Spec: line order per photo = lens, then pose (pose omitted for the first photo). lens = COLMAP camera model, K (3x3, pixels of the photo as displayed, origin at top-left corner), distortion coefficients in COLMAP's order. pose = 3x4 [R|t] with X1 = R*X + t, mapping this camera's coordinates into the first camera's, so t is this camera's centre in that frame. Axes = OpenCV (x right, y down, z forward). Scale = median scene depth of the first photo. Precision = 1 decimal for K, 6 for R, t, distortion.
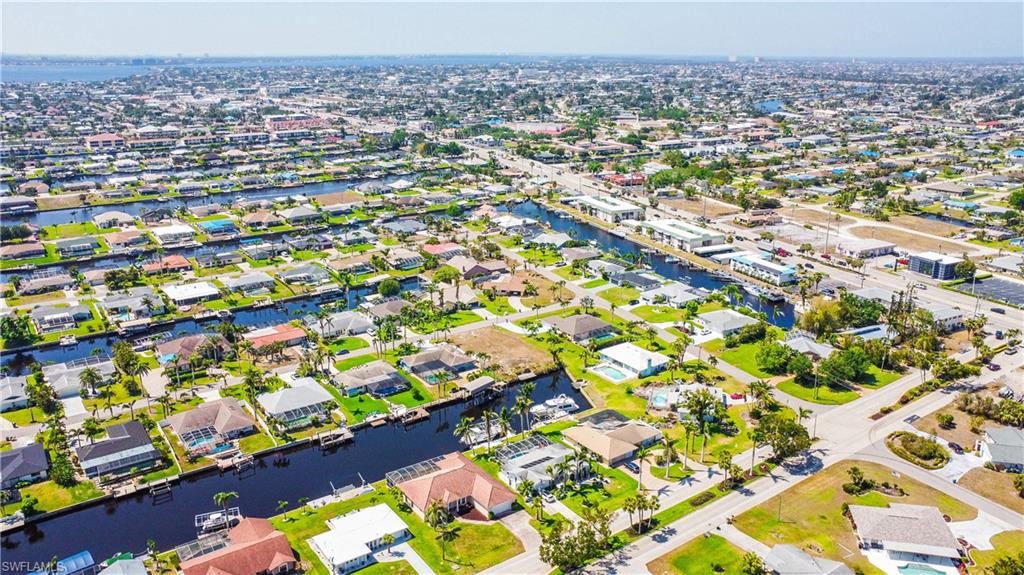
lens RADIAL K [[781.9, 0, 510.8], [0, 781.9, 295.2], [0, 0, 1]] dist [-0.181720, 0.305409]
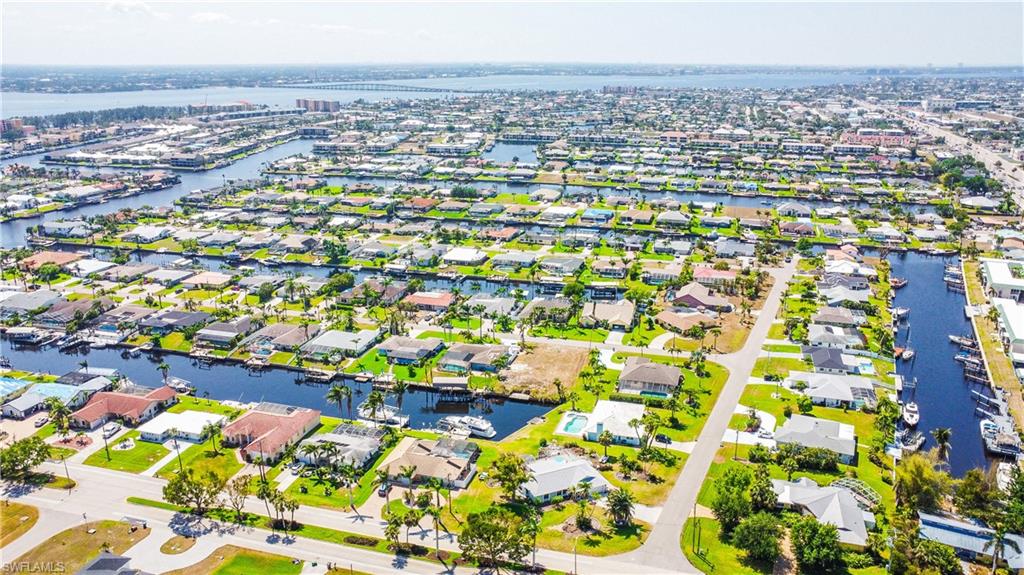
lens RADIAL K [[762.5, 0, 516.2], [0, 762.5, 291.7], [0, 0, 1]] dist [-0.169799, 0.279294]
pose [[0.617048, 0.231395, -0.752136, 0.535896], [-0.239045, 0.965742, 0.101000, -0.088823], [0.749740, 0.117472, 0.651223, 0.283930]]
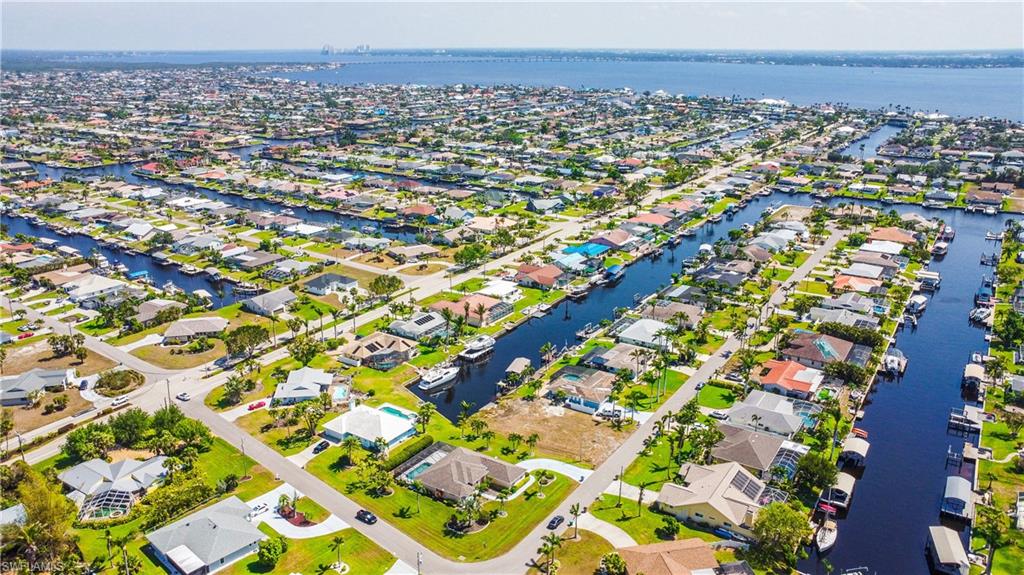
lens RADIAL K [[770.2, 0, 515.5], [0, 770.2, 292.1], [0, 0, 1]] dist [-0.174342, 0.286853]
pose [[-0.930366, 0.110204, -0.349677, 0.219397], [-0.115861, 0.816505, 0.565594, -0.388494], [0.347843, 0.566723, -0.746880, 1.226780]]
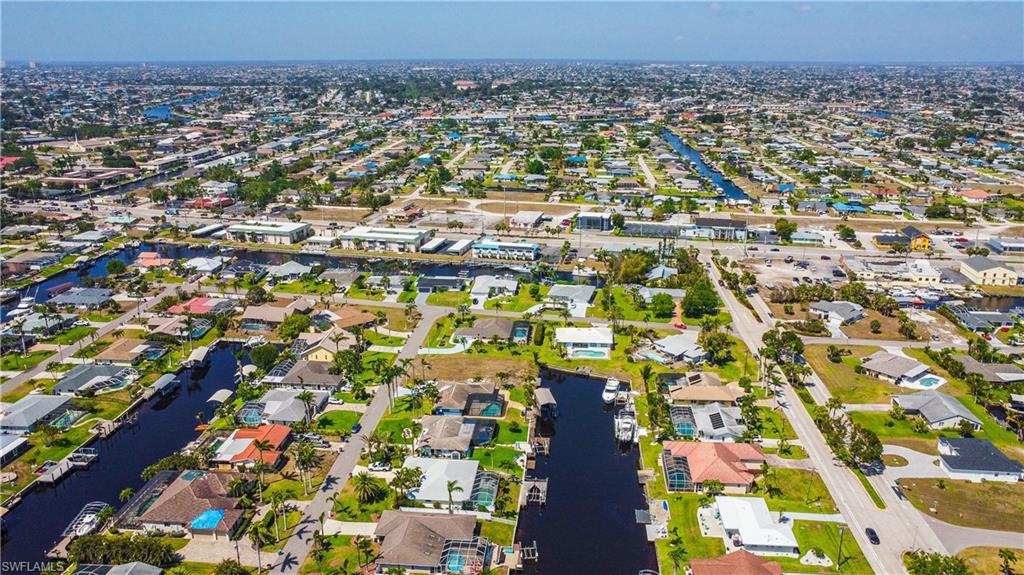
lens RADIAL K [[792.1, 0, 515.8], [0, 792.1, 289.8], [0, 0, 1]] dist [-0.185933, 0.323778]
pose [[0.645449, -0.225299, 0.729819, -0.552939], [0.236161, 0.967553, 0.089830, -0.084247], [-0.726377, 0.114374, 0.677713, 0.239653]]
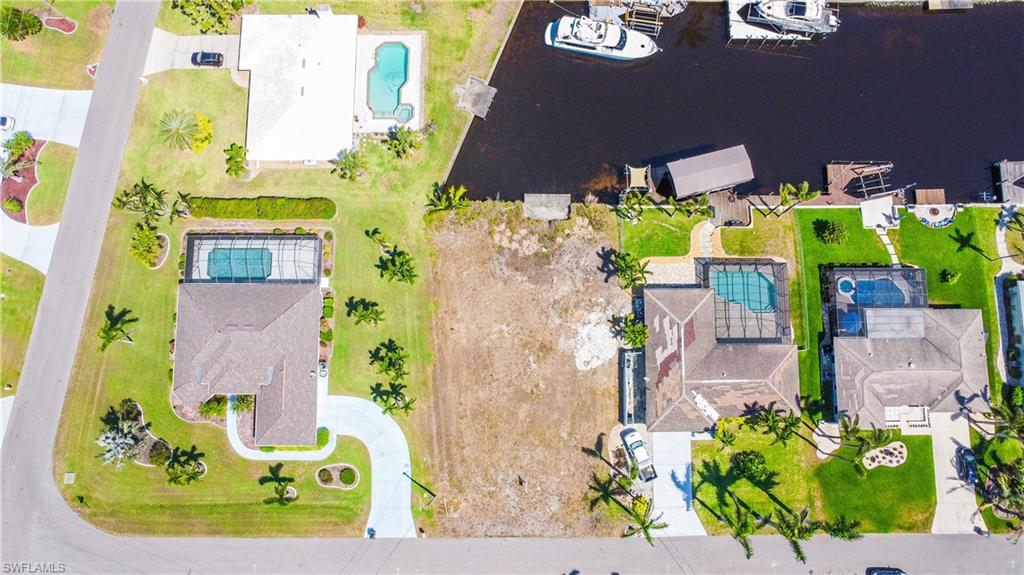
lens RADIAL K [[762.5, 0, 516.2], [0, 762.5, 291.7], [0, 0, 1]] dist [-0.169799, 0.279294]
pose [[-0.815680, -0.572936, 0.080065, -0.019193], [0.153324, -0.080653, 0.984879, -0.233610], [-0.557815, 0.815622, 0.153632, 0.758115]]
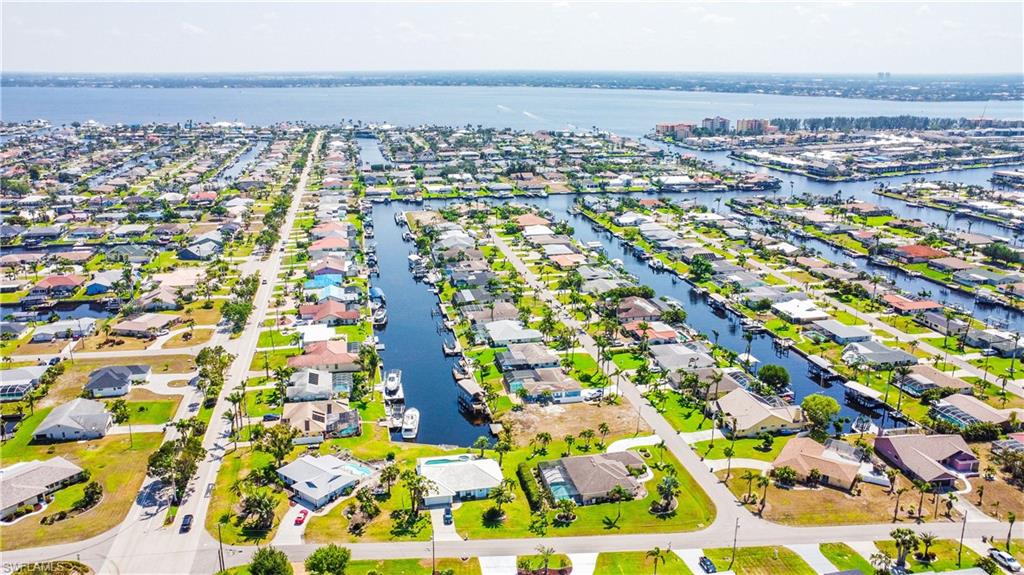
lens RADIAL K [[770.2, 0, 515.5], [0, 770.2, 292.1], [0, 0, 1]] dist [-0.174342, 0.286853]
pose [[-0.396924, 0.257850, -0.880889, 0.577052], [-0.282432, 0.878851, 0.384516, -0.292623], [0.873317, 0.401415, -0.276012, 0.924942]]
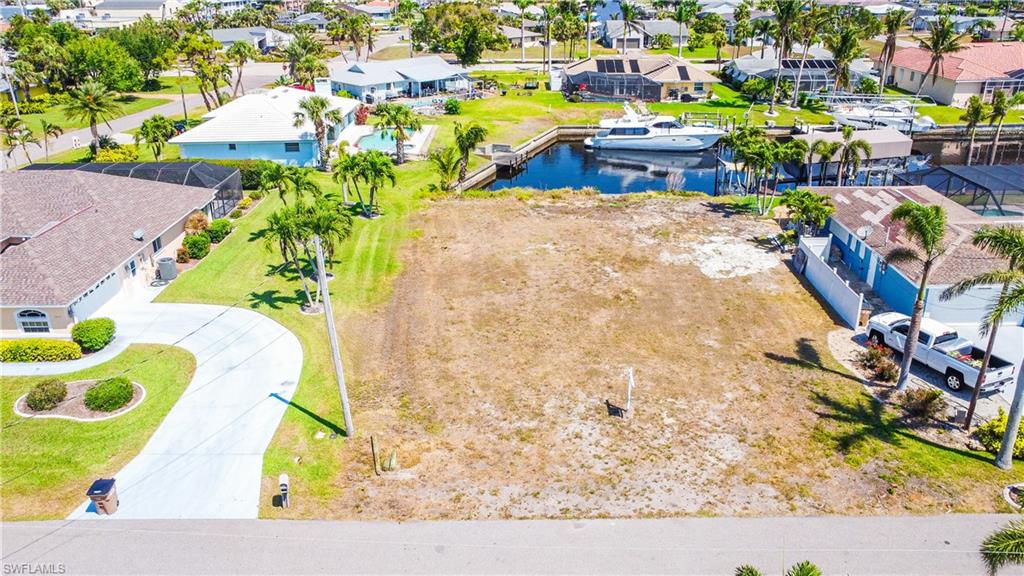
lens RADIAL K [[762.5, 0, 516.2], [0, 762.5, 292.2], [0, 0, 1]] dist [-0.169799, 0.279294]
pose [[-0.812251, -0.236197, 0.533348, -0.077411], [0.177051, 0.771381, 0.611248, -0.027220], [-0.555789, 0.590917, -0.584736, 0.915873]]
